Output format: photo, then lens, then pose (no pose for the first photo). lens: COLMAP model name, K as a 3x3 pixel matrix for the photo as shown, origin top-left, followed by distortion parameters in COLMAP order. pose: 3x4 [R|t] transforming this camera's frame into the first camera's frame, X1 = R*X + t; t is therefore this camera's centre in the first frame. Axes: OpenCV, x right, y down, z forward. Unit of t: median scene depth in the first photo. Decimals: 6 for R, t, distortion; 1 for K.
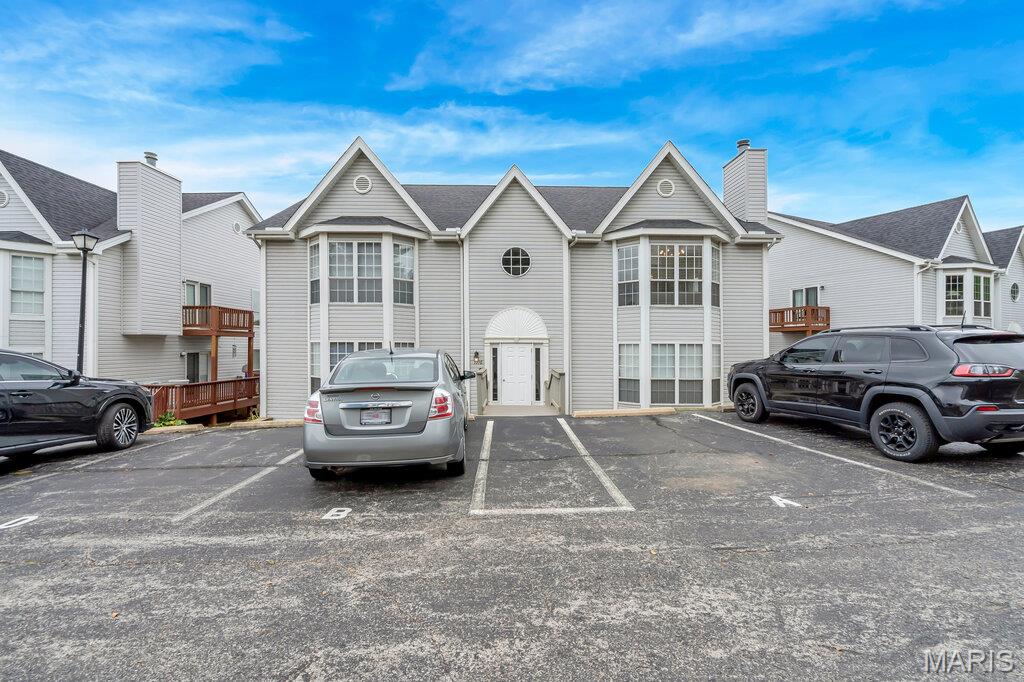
lens RADIAL K [[445.6, 0, 514.0], [0, 445.6, 355.2], [0, 0, 1]] dist [-0.001257, 0.000169]
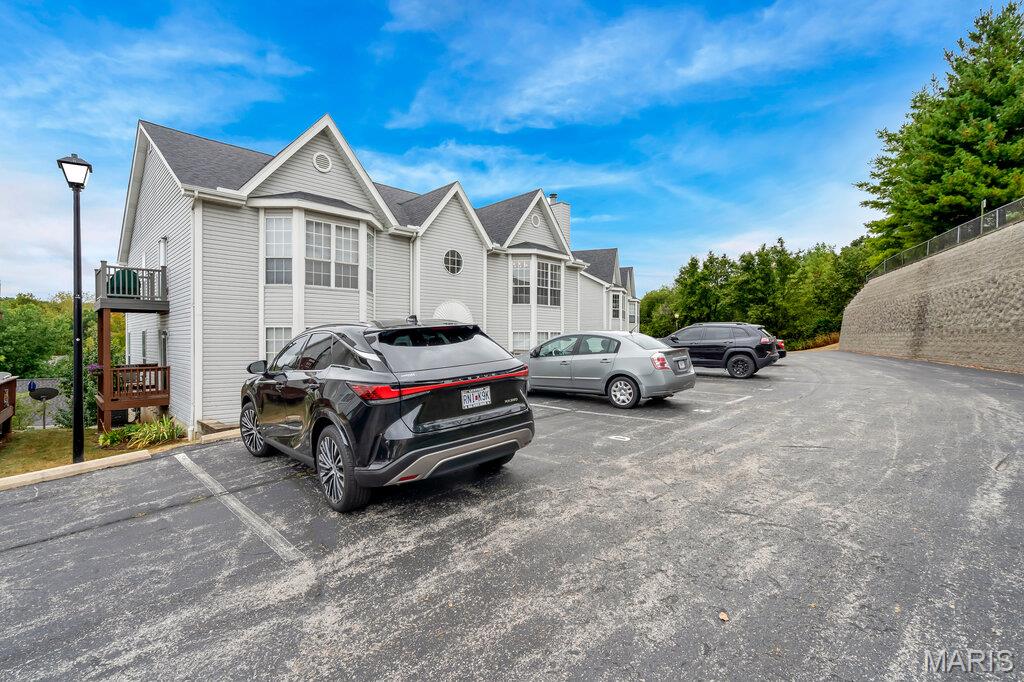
lens RADIAL K [[473.3, 0, 512.0], [0, 473.3, 341.0], [0, 0, 1]] dist [0.000246, 0.000398]
pose [[0.732970, -0.000107, 0.680261, -1.261095], [-0.000705, 0.999999, 0.000917, -0.001166], [-0.680260, -0.001152, 0.732970, -0.049661]]
